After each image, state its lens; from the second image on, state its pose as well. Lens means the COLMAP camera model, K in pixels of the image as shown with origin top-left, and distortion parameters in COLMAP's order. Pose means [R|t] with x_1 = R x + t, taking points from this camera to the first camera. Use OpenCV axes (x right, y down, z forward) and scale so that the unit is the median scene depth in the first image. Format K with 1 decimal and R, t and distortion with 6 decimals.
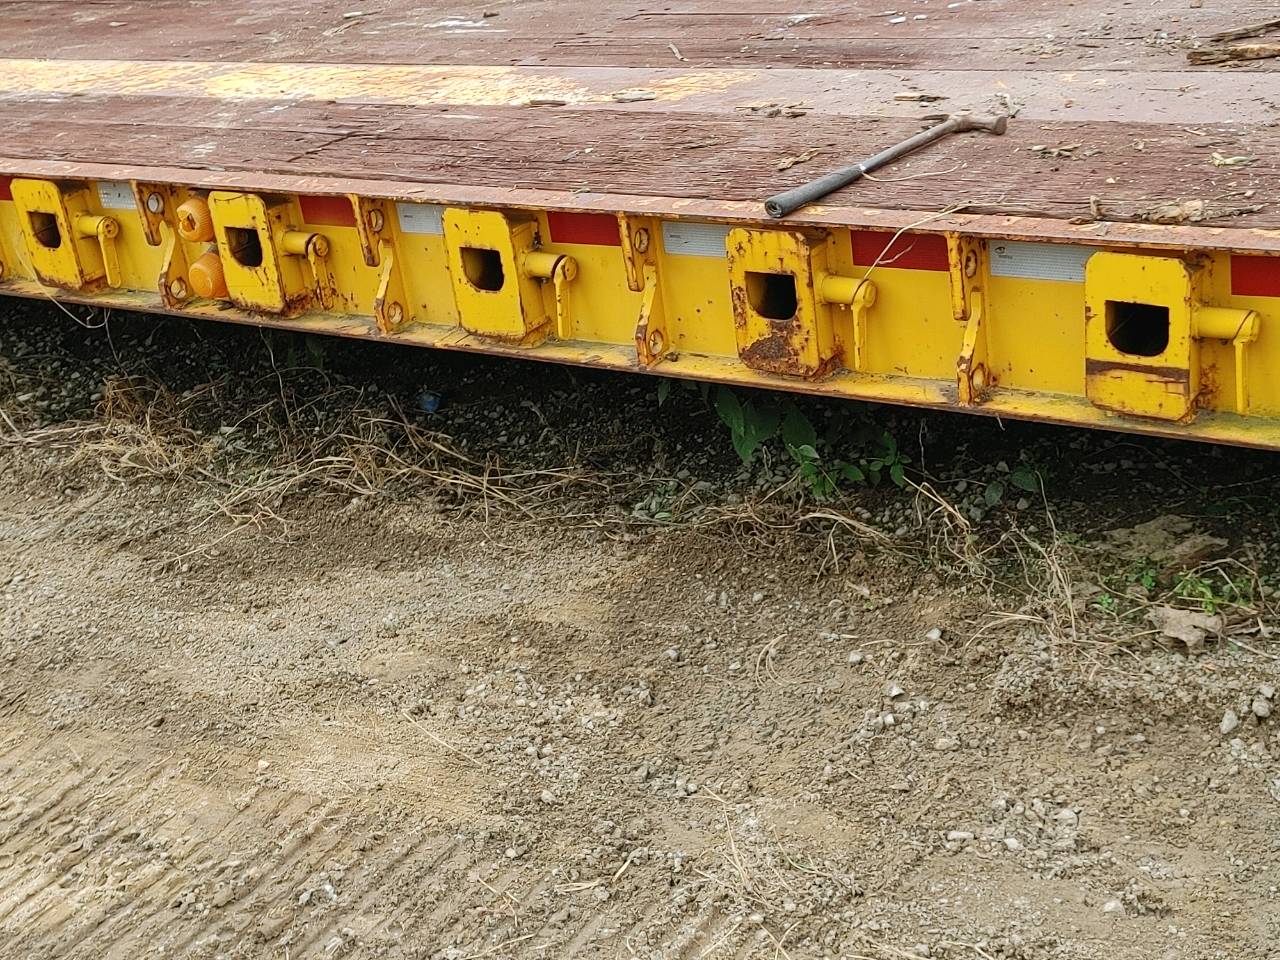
lens RADIAL K [[1839.6, 0, 640.0], [0, 1839.6, 480.0], [0, 0, 1]] dist [0.110234, -0.145403]
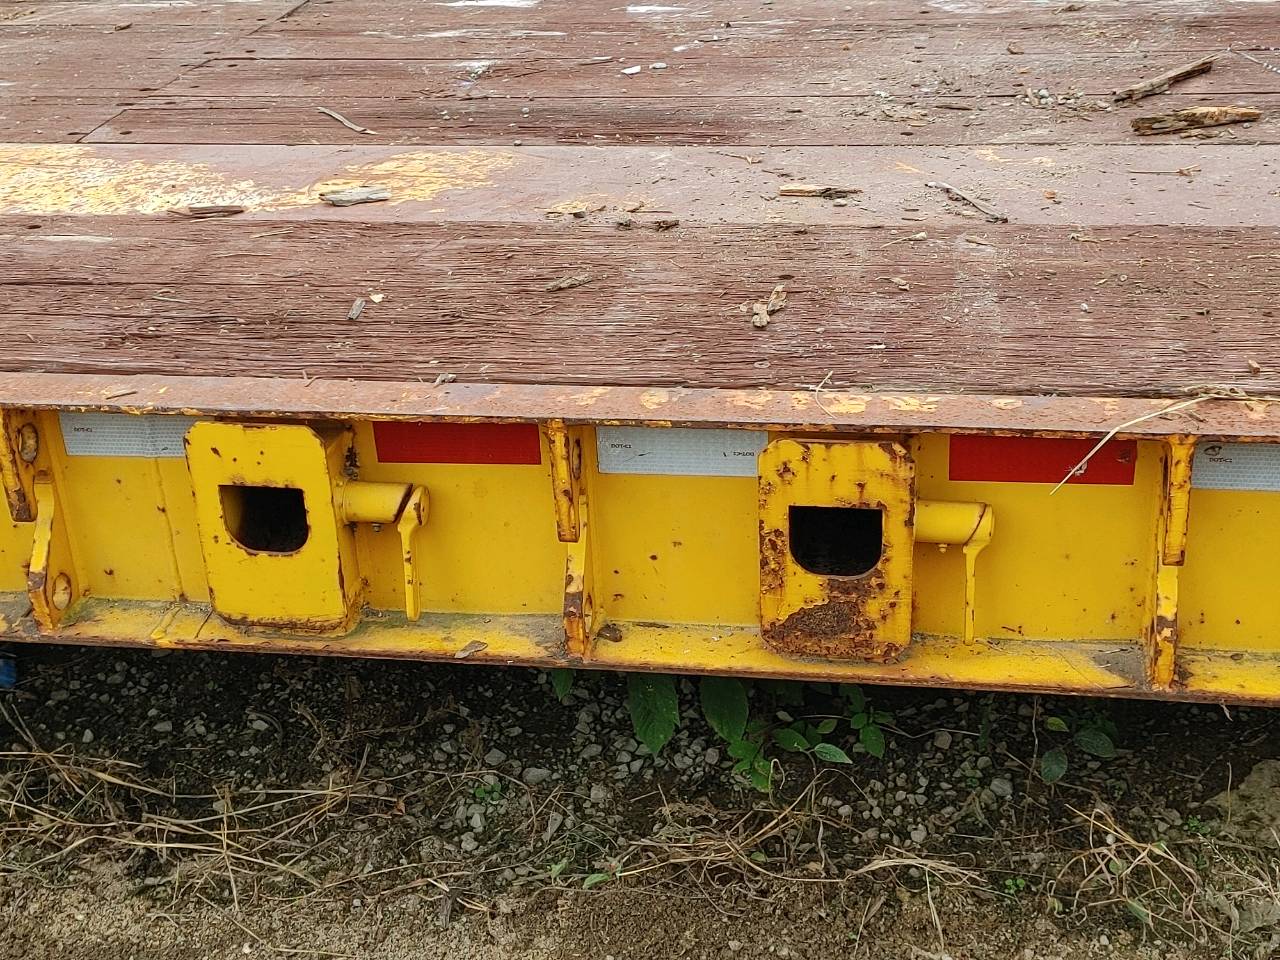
lens RADIAL K [[1839.6, 0, 640.0], [0, 1839.6, 480.0], [0, 0, 1]] dist [0.110234, -0.145403]
pose [[0.912204, -0.103290, 0.396504, -0.209110], [0.104617, 0.994343, 0.018344, -0.125508], [-0.396156, 0.024748, 0.917850, 0.415455]]
